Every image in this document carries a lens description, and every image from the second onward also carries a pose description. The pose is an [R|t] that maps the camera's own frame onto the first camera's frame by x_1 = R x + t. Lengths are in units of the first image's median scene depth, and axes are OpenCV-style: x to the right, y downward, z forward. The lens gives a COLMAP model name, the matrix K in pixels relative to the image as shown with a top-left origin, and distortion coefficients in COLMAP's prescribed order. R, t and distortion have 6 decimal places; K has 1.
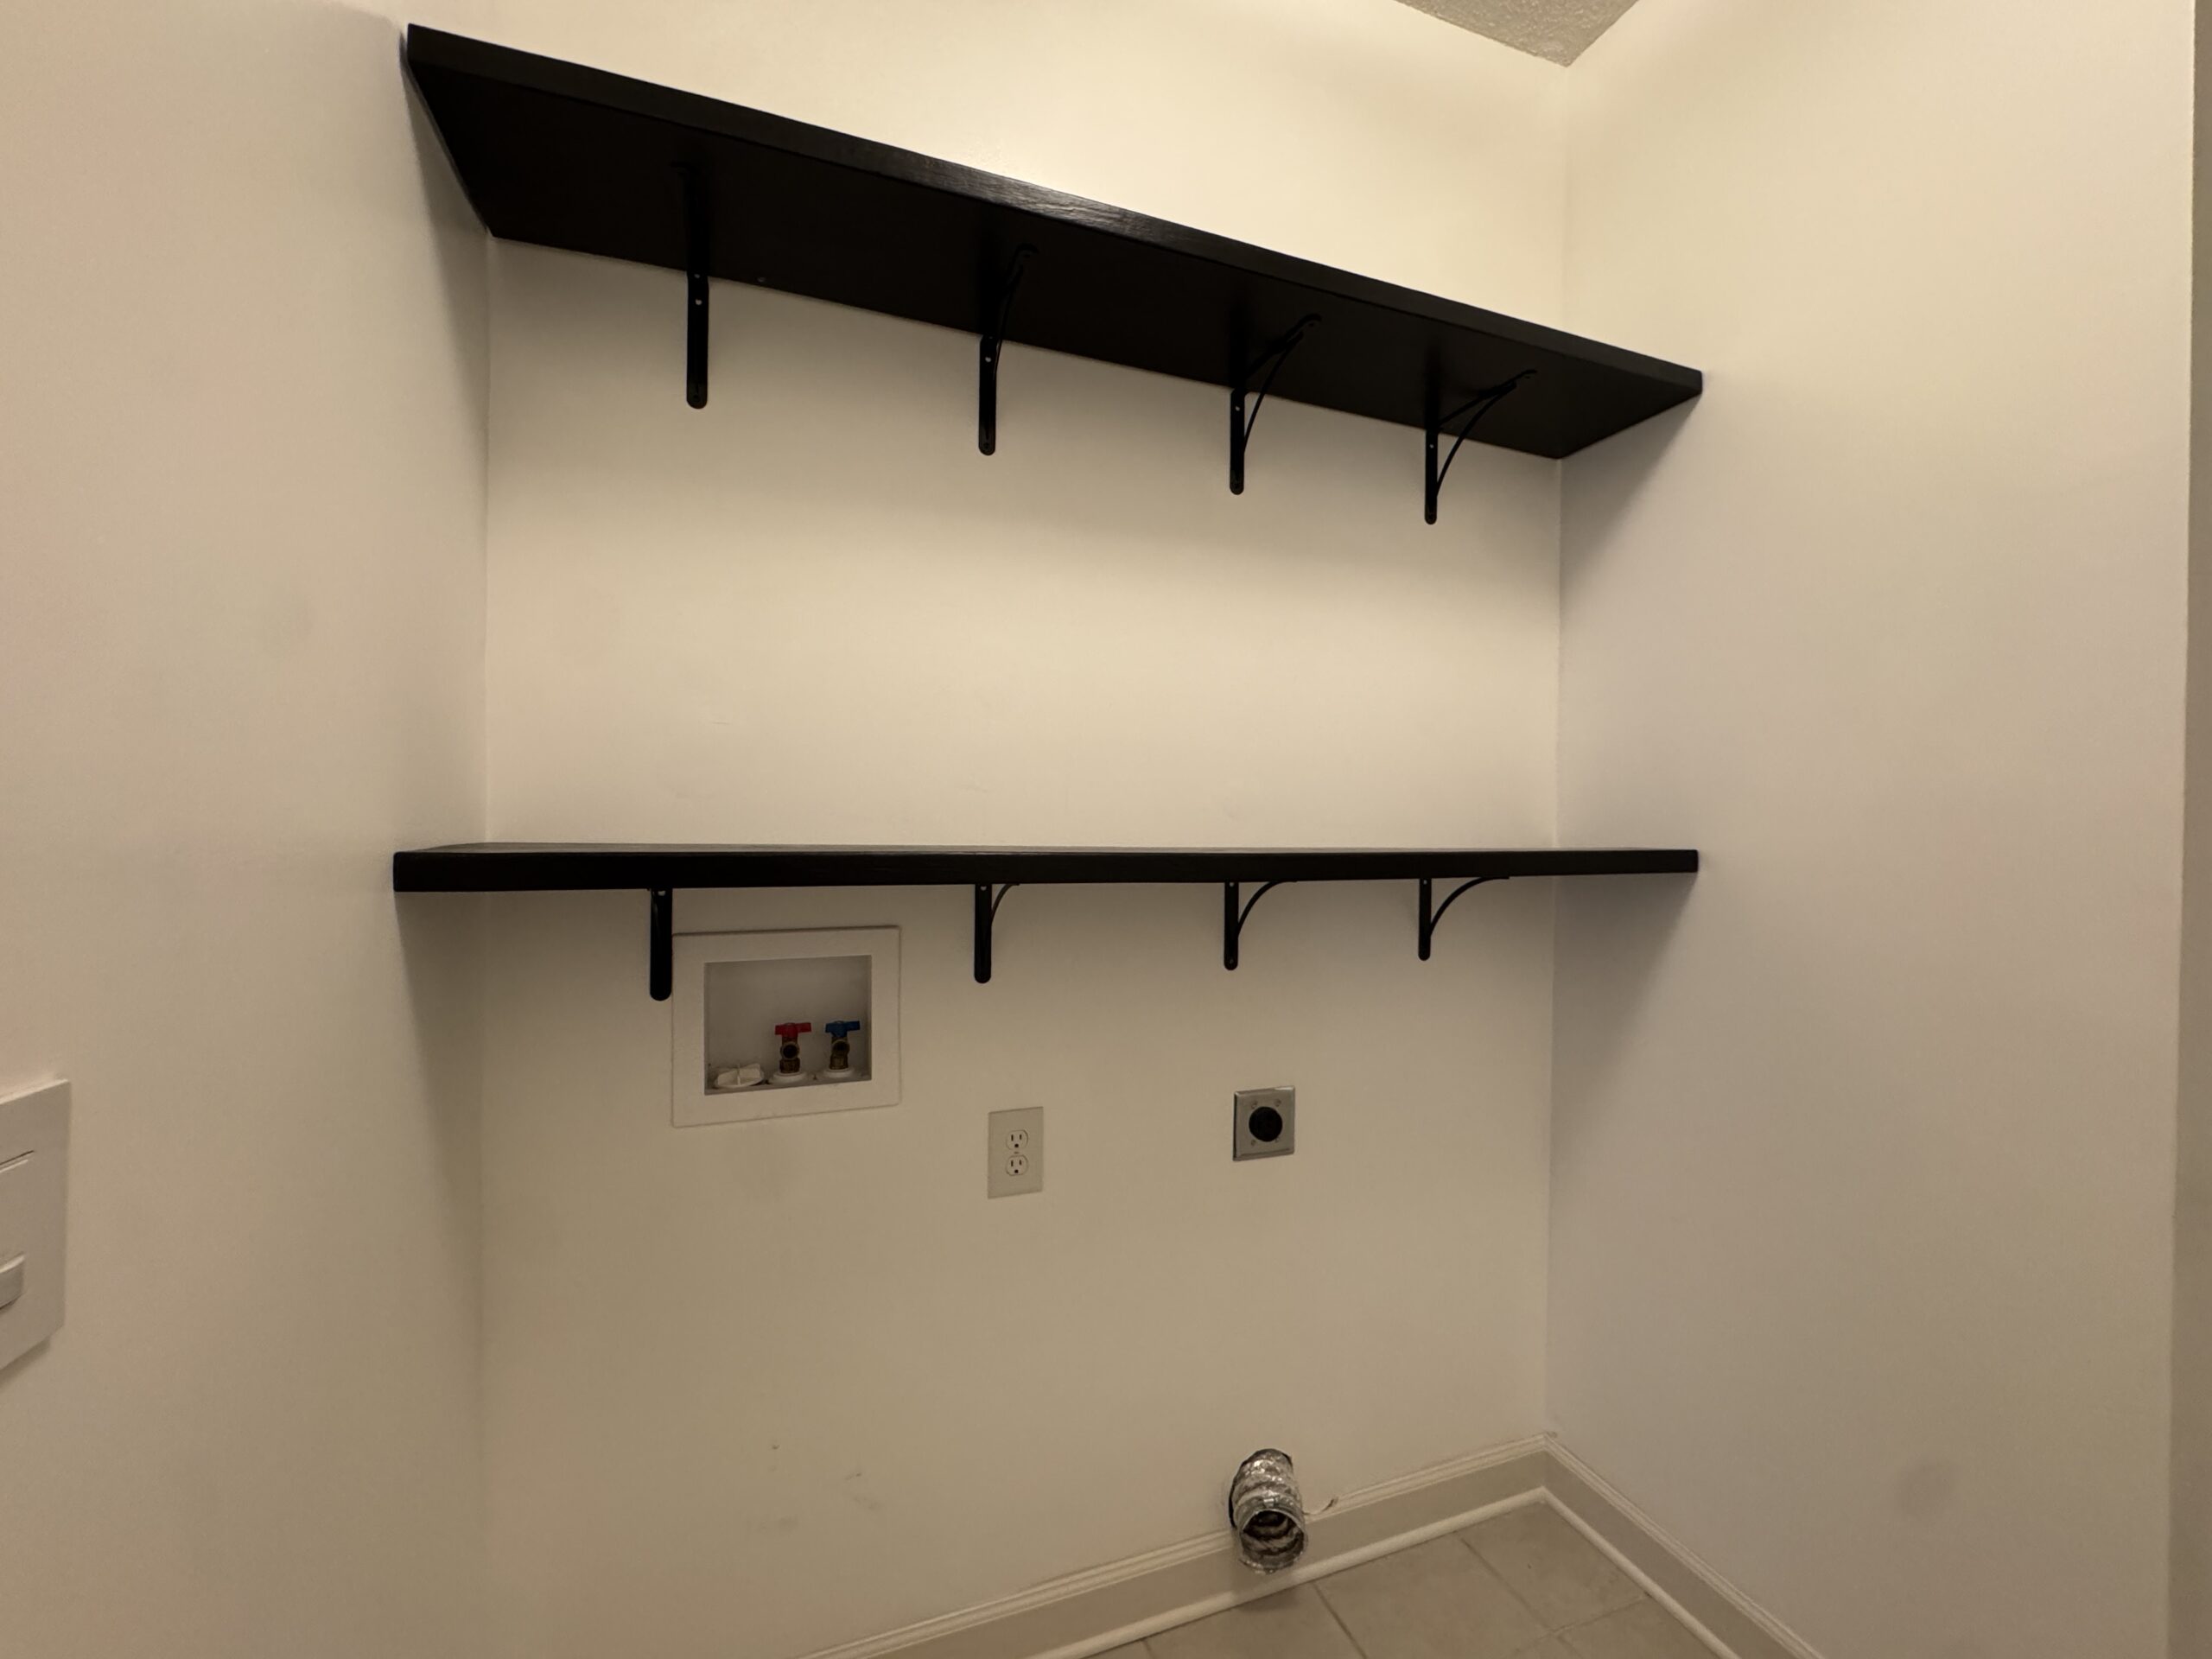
lens RADIAL K [[905.9, 0, 1116.8], [0, 905.9, 843.1], [0, 0, 1]] dist [-0.001342, -0.000594]
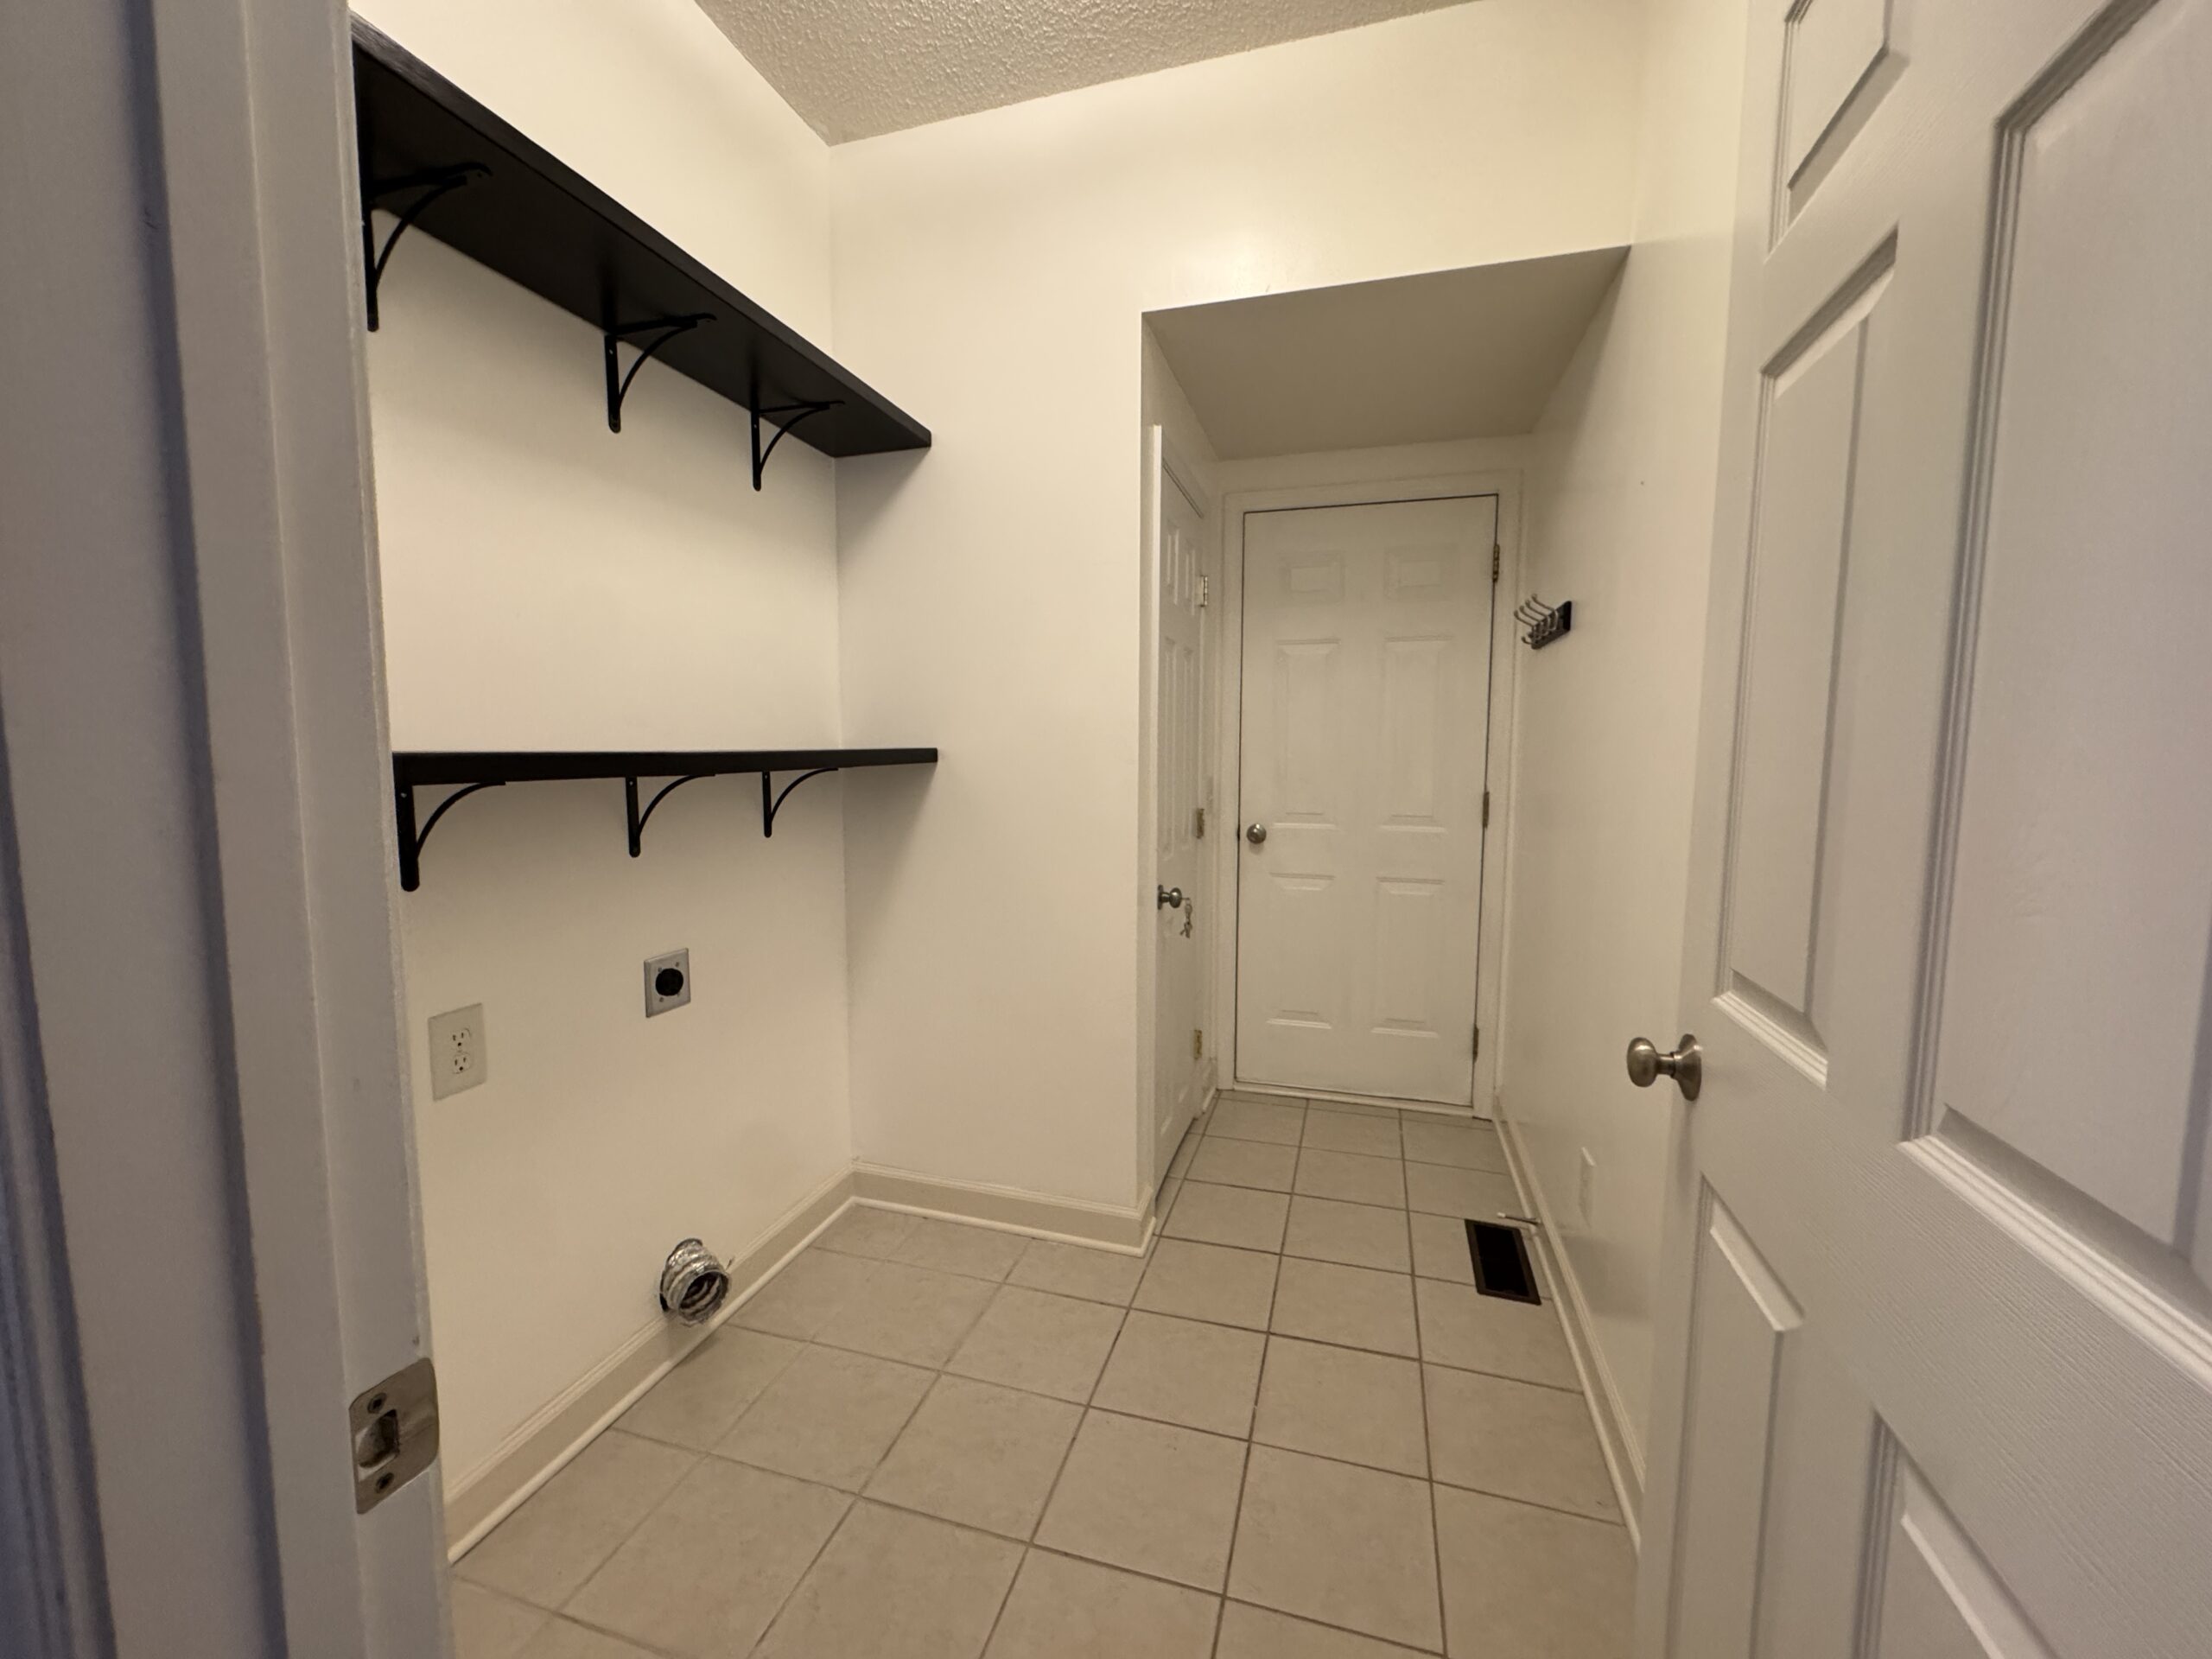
lens RADIAL K [[905.9, 0, 1098.6], [0, 905.9, 824.0], [0, 0, 1]] dist [-0.001342, -0.000594]
pose [[0.608778, -0.076226, 0.789670, -0.419916], [0.009680, 0.996013, 0.088681, 0.000914], [-0.793281, -0.046344, 0.607089, -0.169942]]
